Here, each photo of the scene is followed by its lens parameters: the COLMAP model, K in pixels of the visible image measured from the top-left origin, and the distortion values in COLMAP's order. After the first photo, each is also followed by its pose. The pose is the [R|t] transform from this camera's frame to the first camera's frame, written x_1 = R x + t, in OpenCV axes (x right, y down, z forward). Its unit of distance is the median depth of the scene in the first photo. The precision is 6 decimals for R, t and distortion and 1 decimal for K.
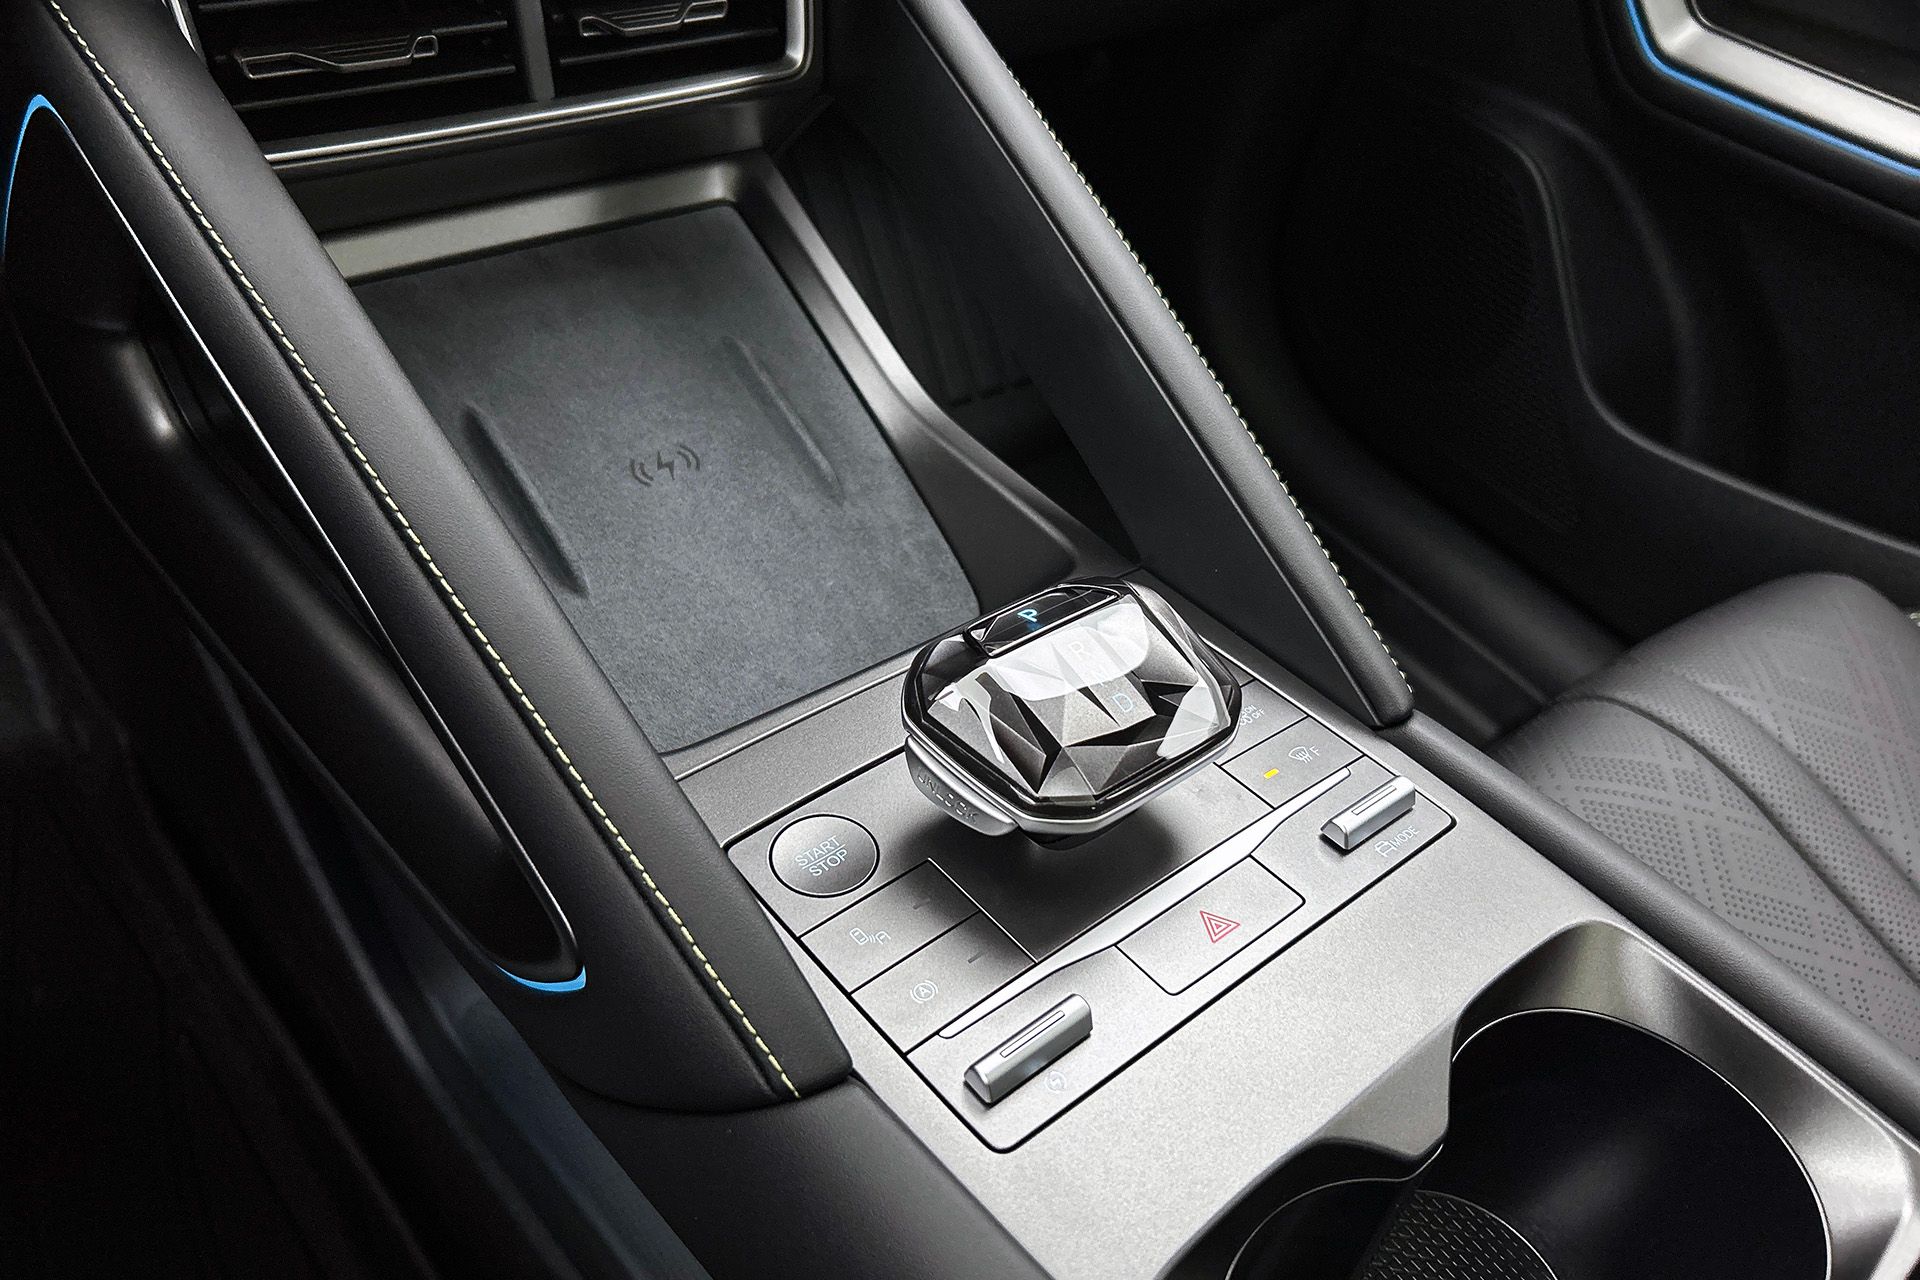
lens RADIAL K [[1488.8, 0, 960.0], [0, 1488.8, 640.0], [0, 0, 1]] dist [-0.009755, -0.006914]
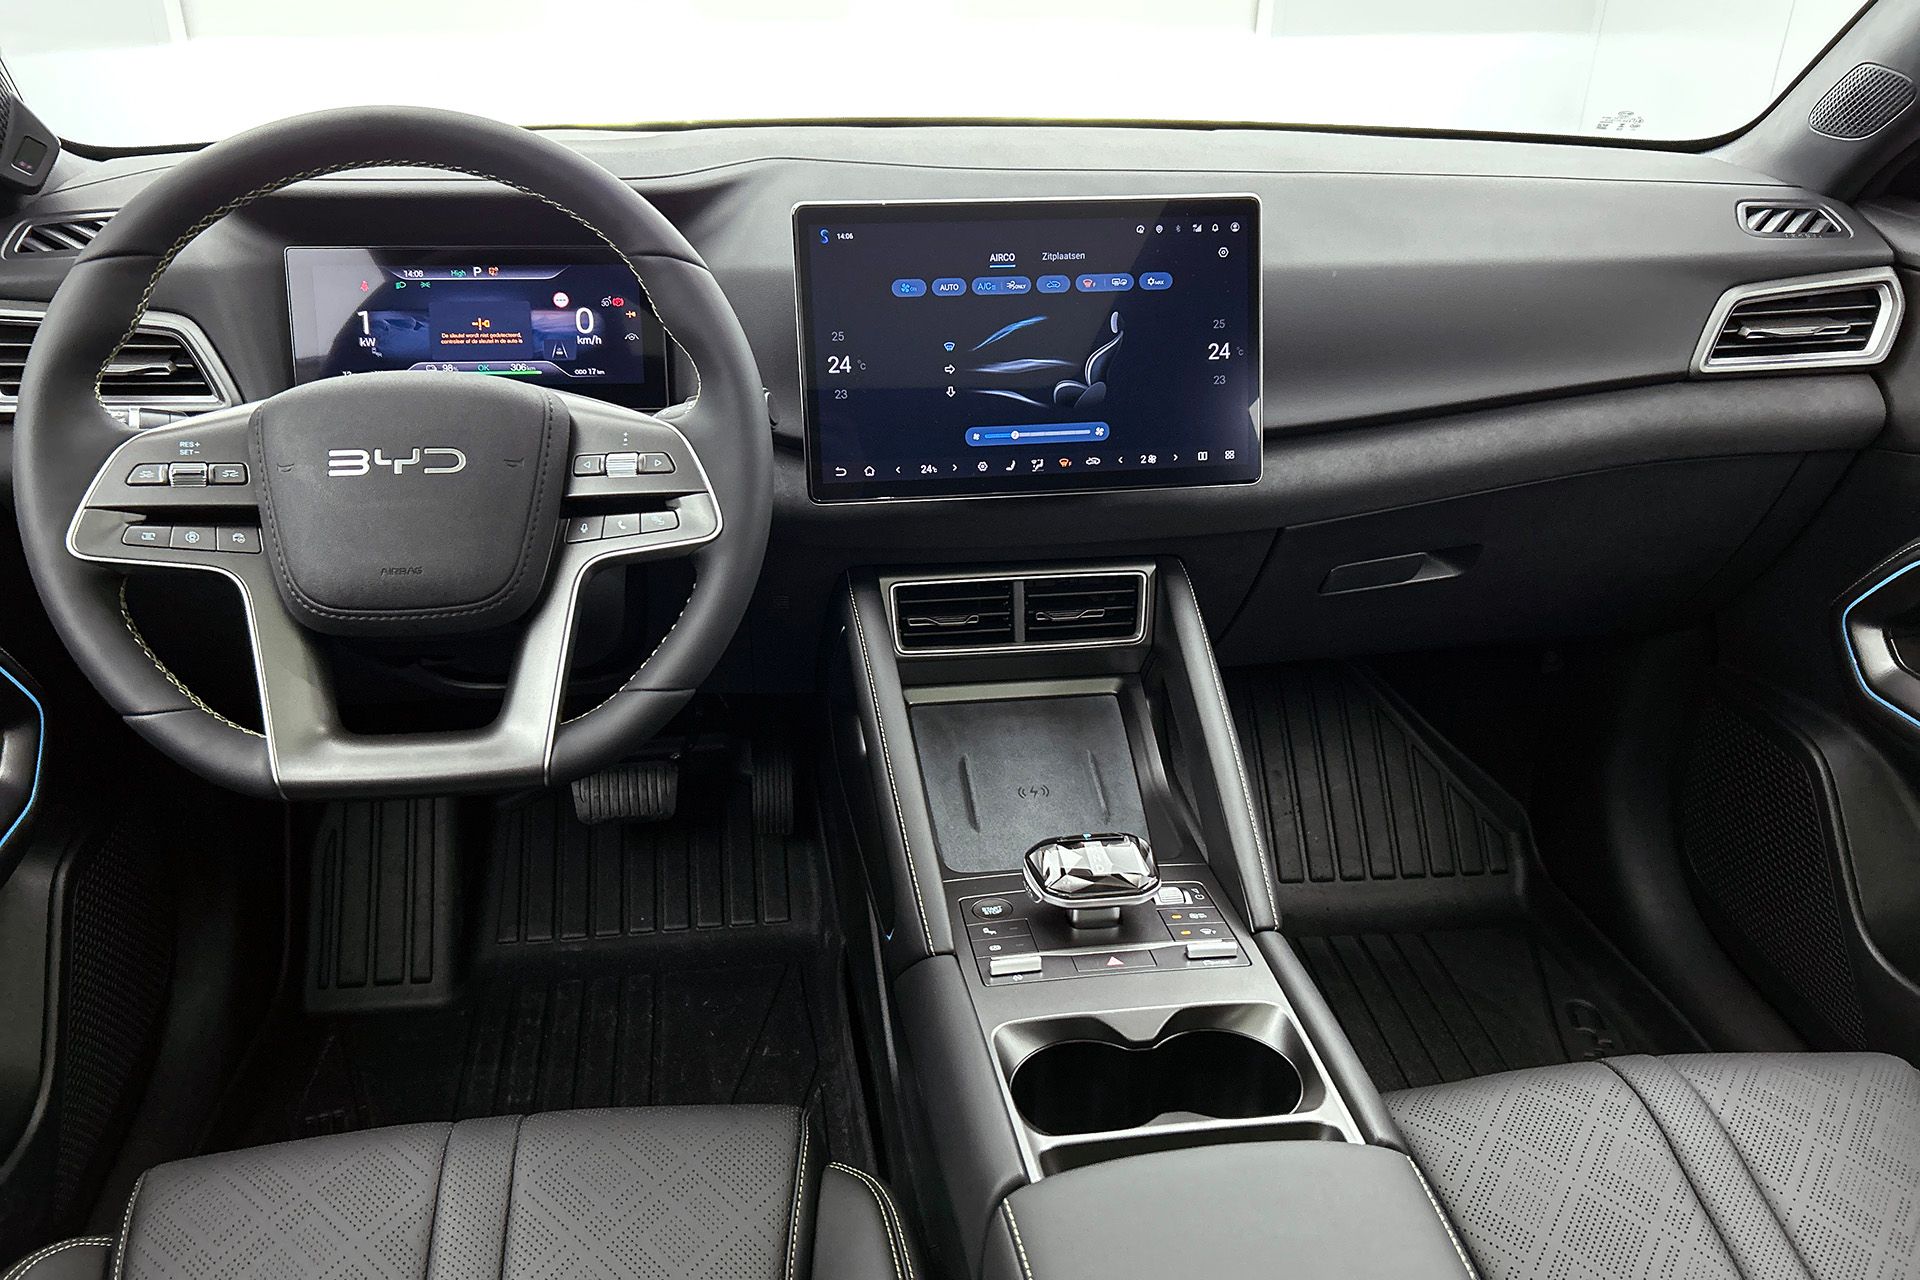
lens RADIAL K [[1443.8, 0, 960.0], [0, 1443.8, 640.0], [0, 0, 1]] dist [0.036599, -0.036734]
pose [[0.844112, 0.086076, -0.529213, 0.946592], [-0.266059, 0.924178, -0.274056, 0.336304], [0.465498, 0.372136, 0.803011, -1.030490]]
